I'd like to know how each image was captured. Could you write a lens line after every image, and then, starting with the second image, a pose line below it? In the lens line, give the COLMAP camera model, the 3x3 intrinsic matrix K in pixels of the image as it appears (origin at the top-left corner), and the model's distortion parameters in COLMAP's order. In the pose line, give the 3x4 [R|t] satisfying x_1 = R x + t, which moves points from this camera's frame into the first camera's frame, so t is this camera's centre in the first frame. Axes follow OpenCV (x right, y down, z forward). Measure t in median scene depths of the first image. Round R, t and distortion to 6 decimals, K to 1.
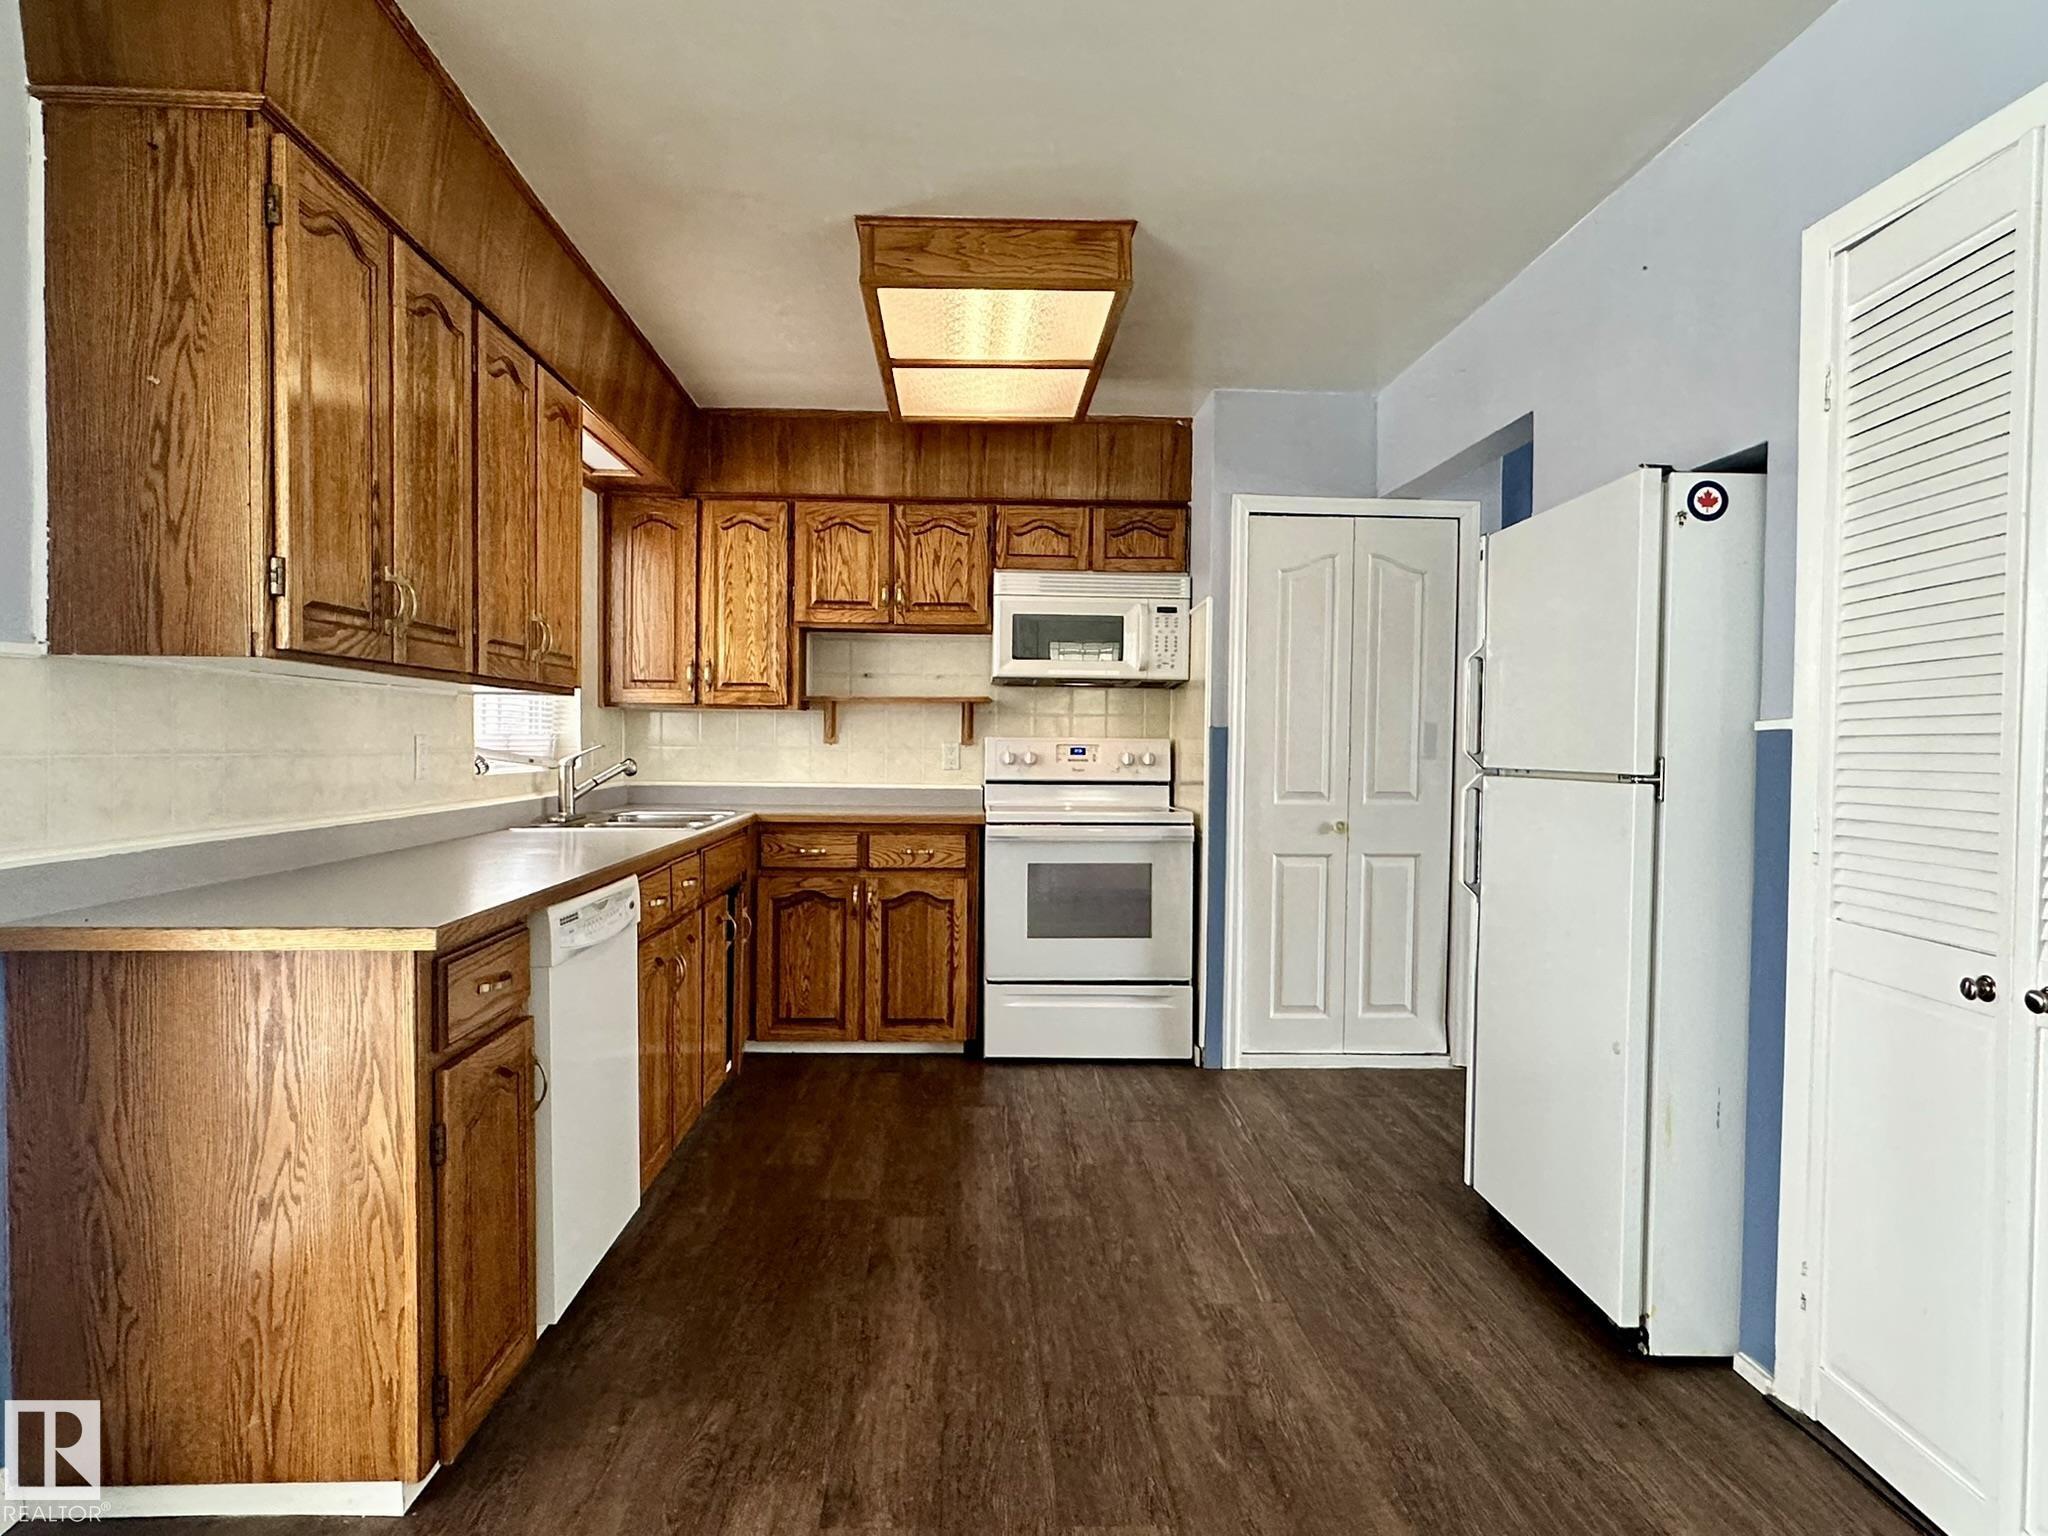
lens RADIAL K [[1236.1, 0, 1024.0], [0, 1236.1, 768.0], [0, 0, 1]] dist [-0.002921, 0.000500]
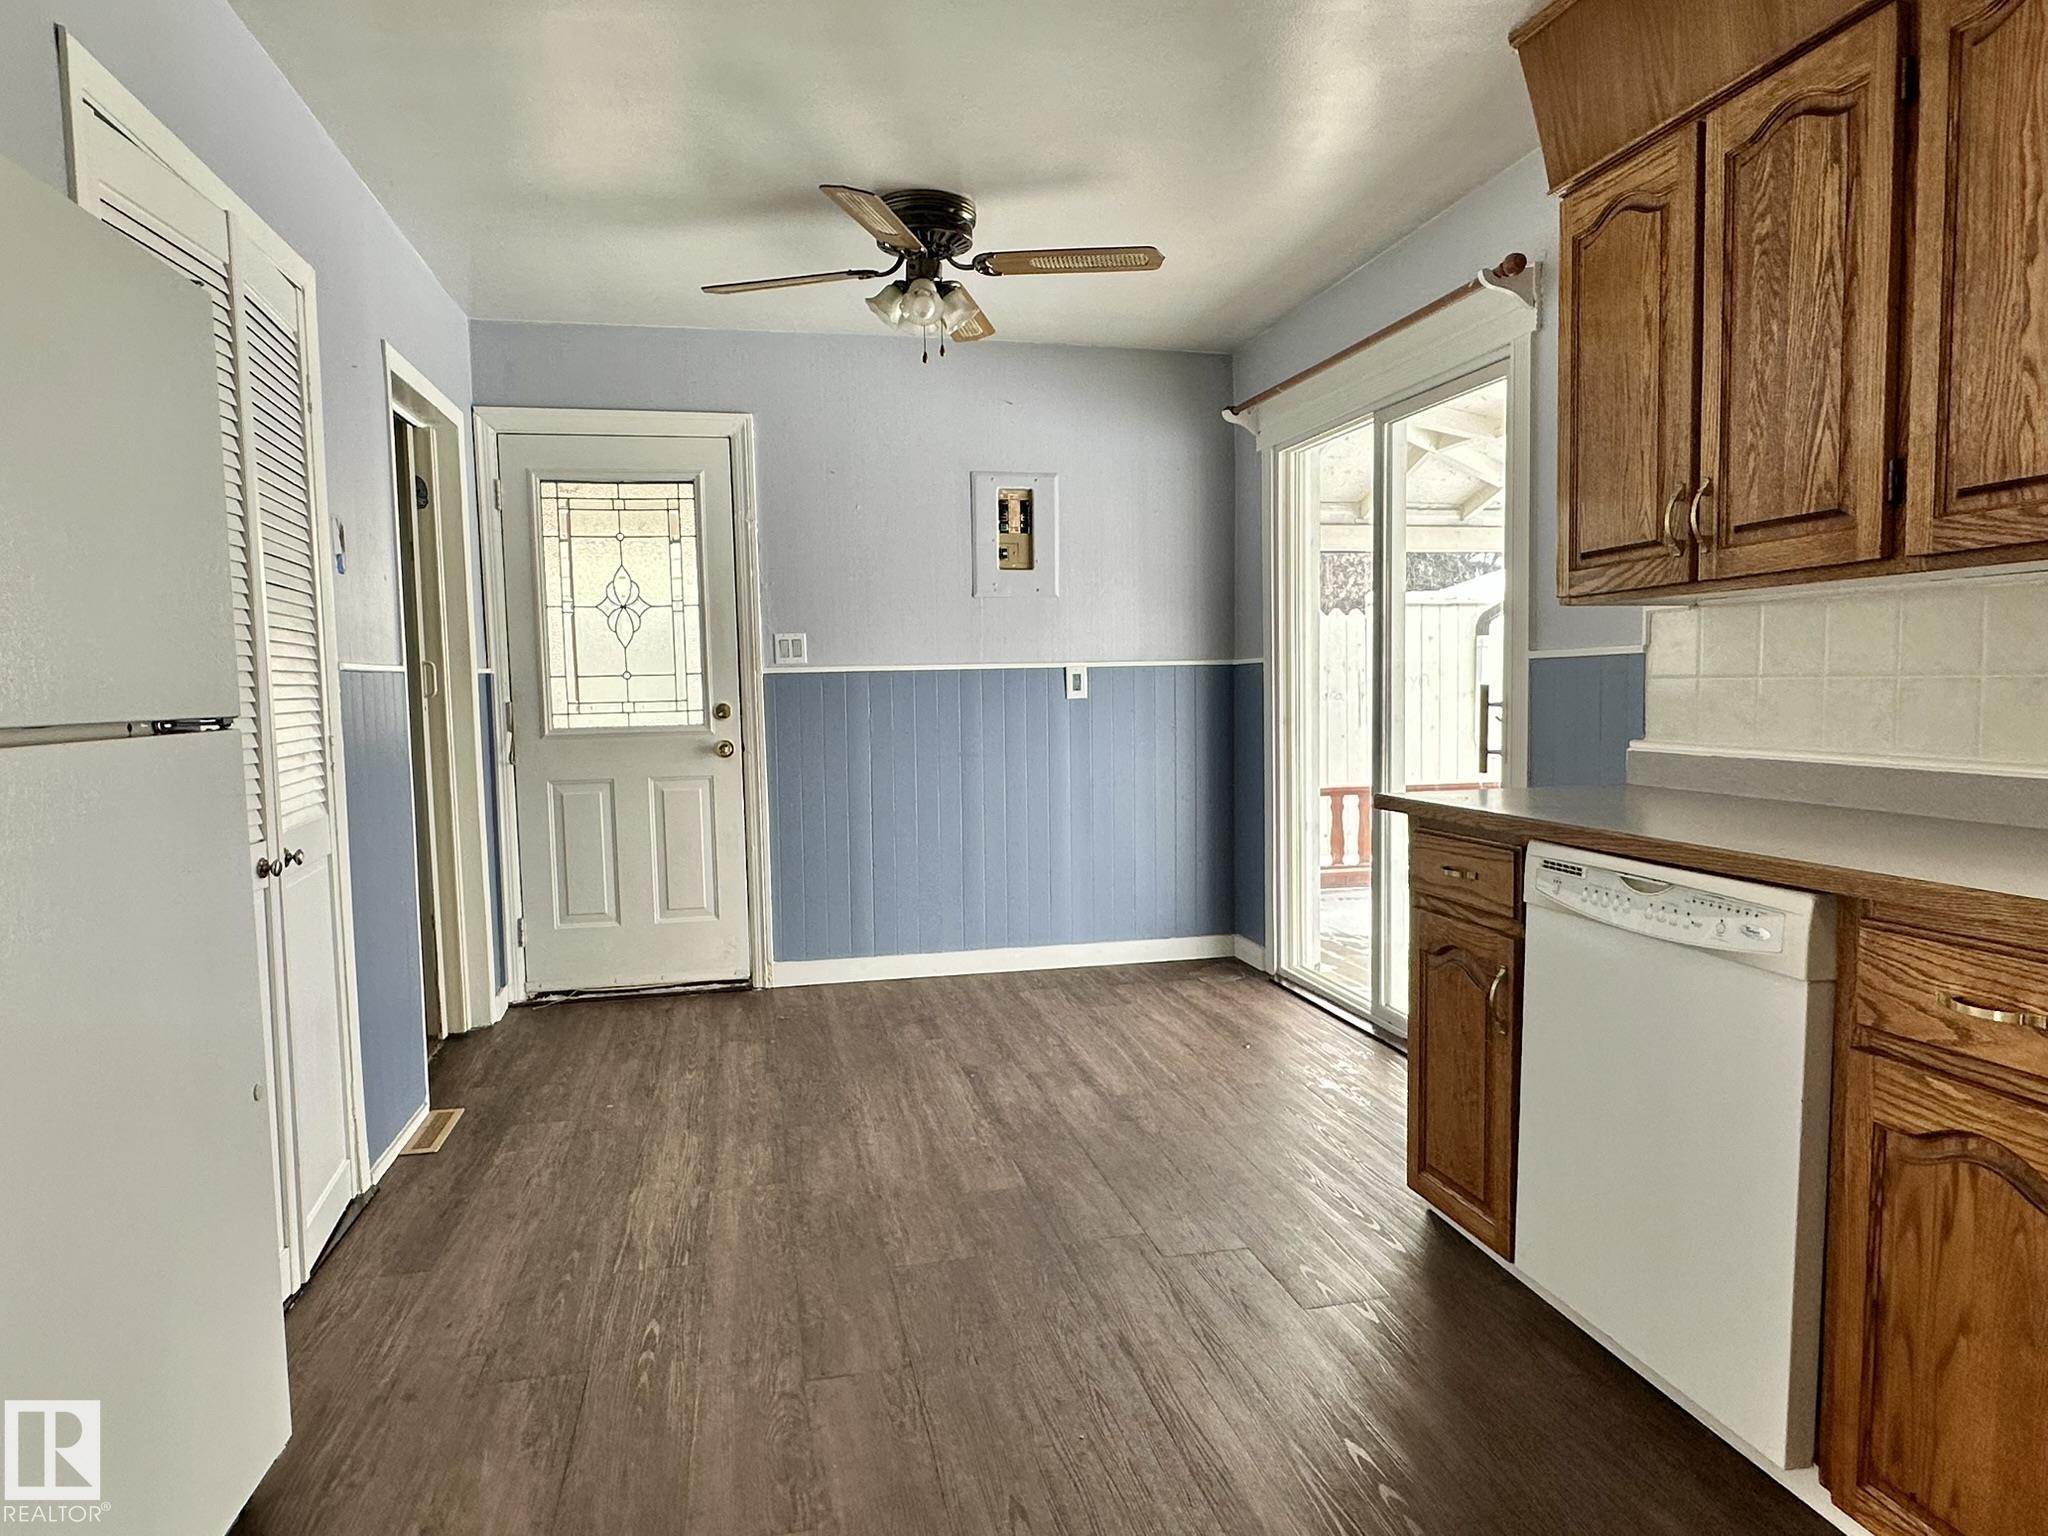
lens RADIAL K [[1274.9, 0, 1025.1], [0, 1274.9, 759.7], [0, 0, 1]] dist [0.001144, 0.000937]
pose [[-0.984901, 0.018886, -0.172088, 0.082788], [0.005569, 0.996974, 0.077542, -0.013714], [0.173031, 0.075413, -0.982025, 0.934122]]
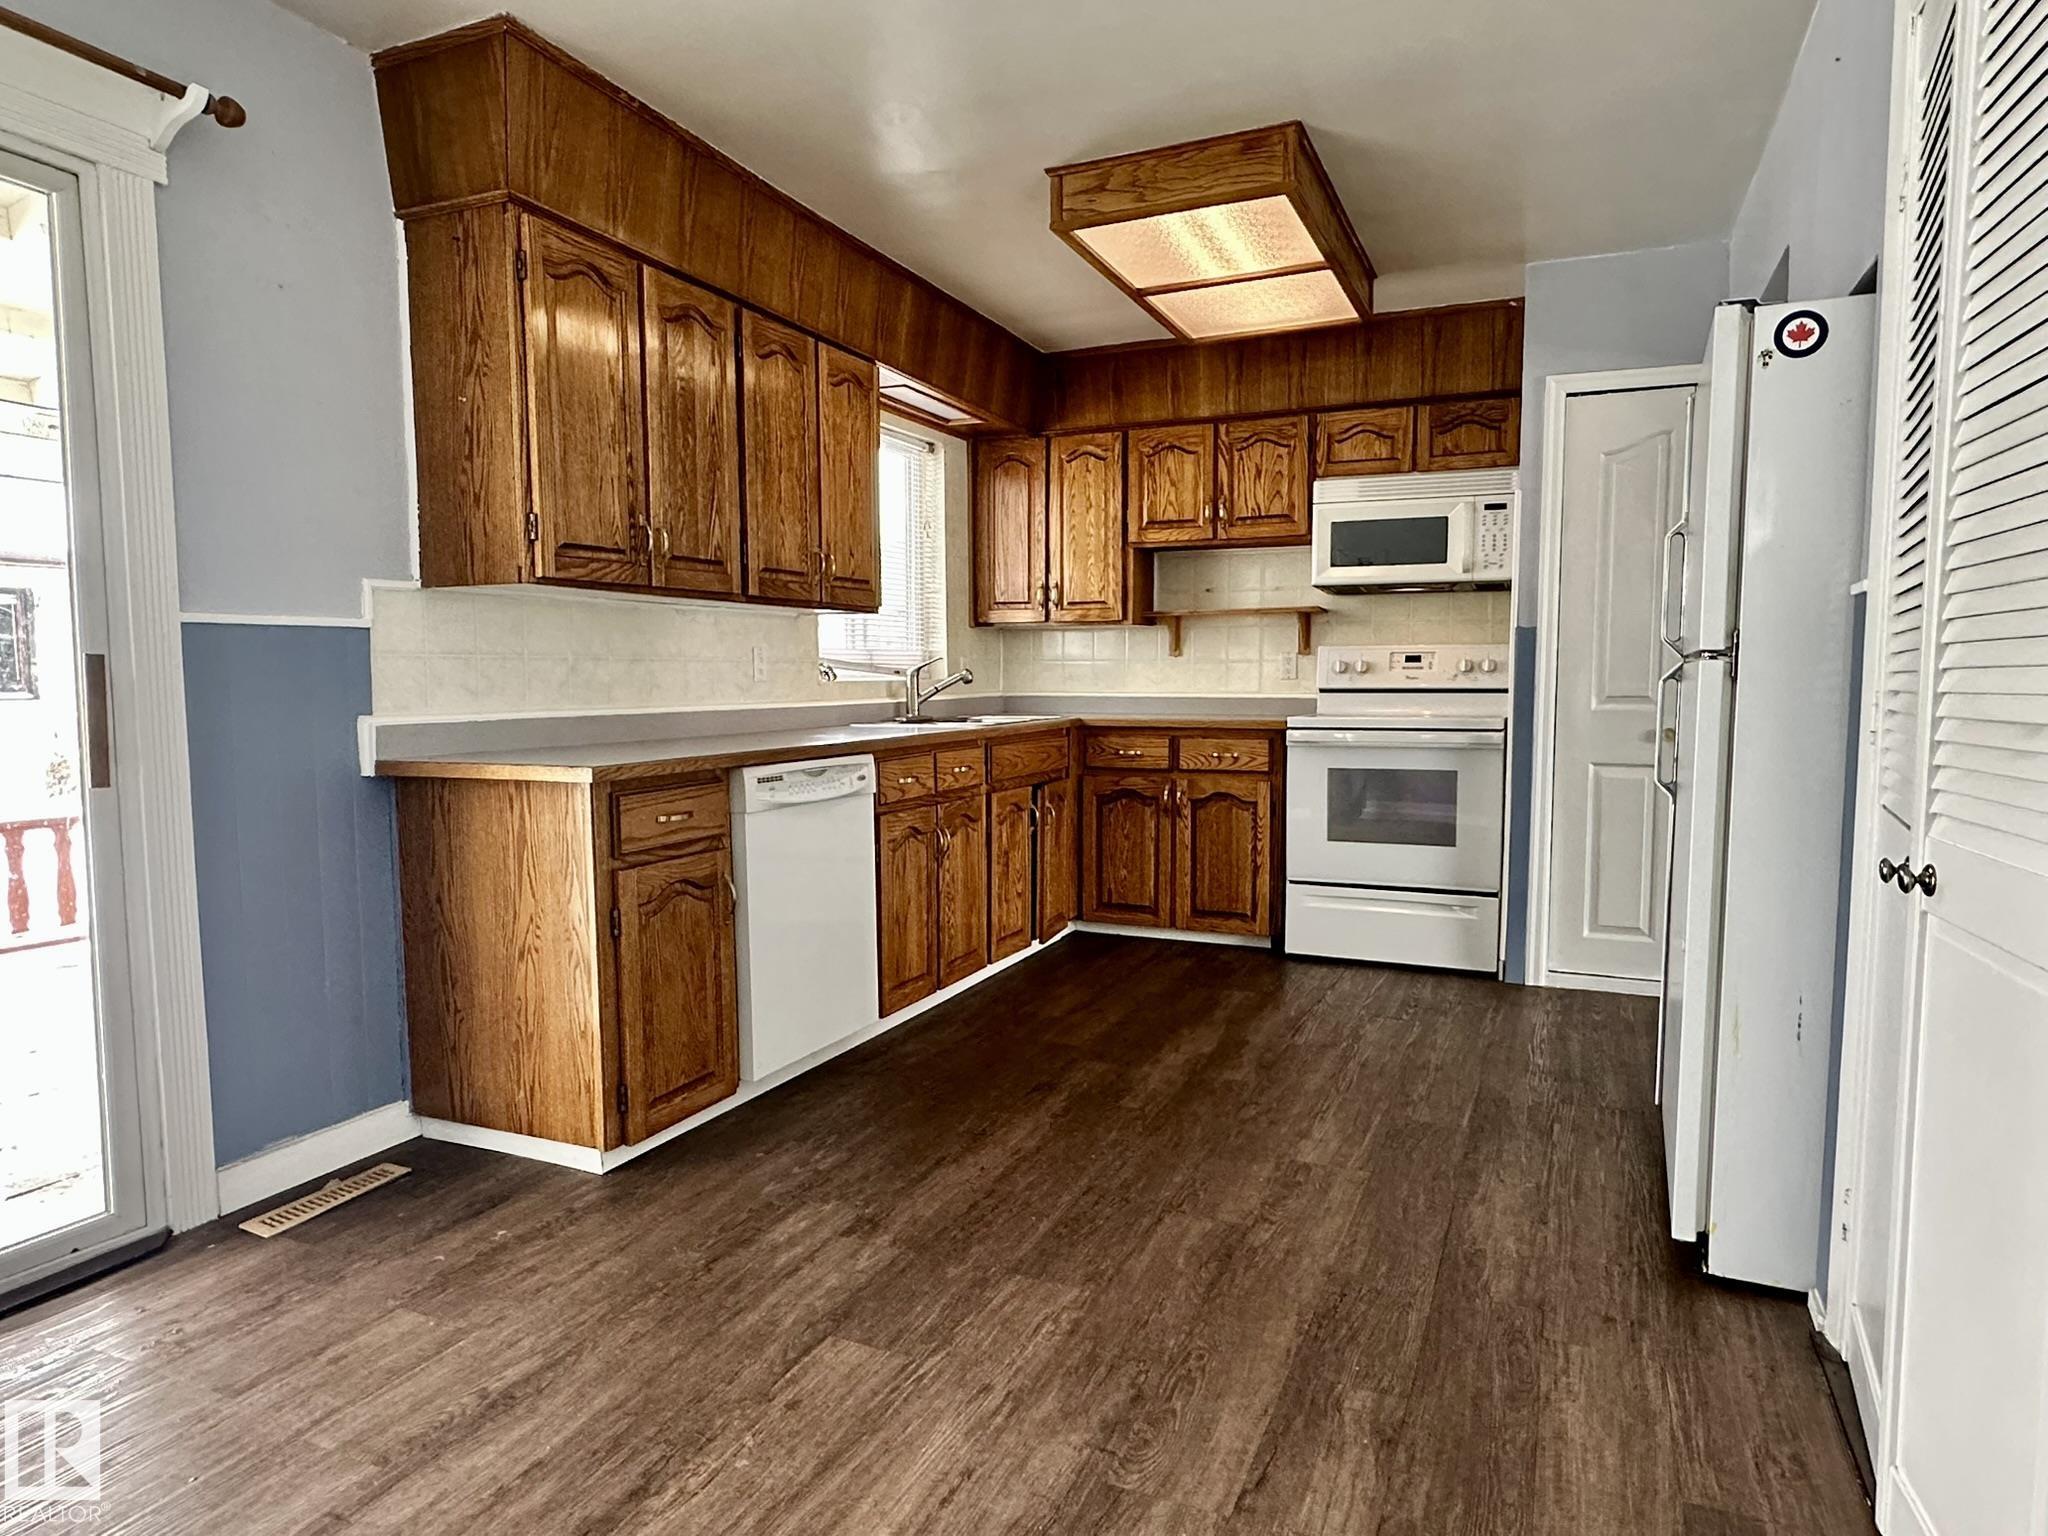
lens RADIAL K [[1236.1, 0, 1024.0], [0, 1236.1, 768.0], [0, 0, 1]] dist [-0.002921, 0.000500]
pose [[0.897467, 0.019814, -0.440636, 0.227888], [0.004562, 0.998520, 0.054192, 0.021035], [0.441058, -0.050645, 0.896049, -0.022826]]
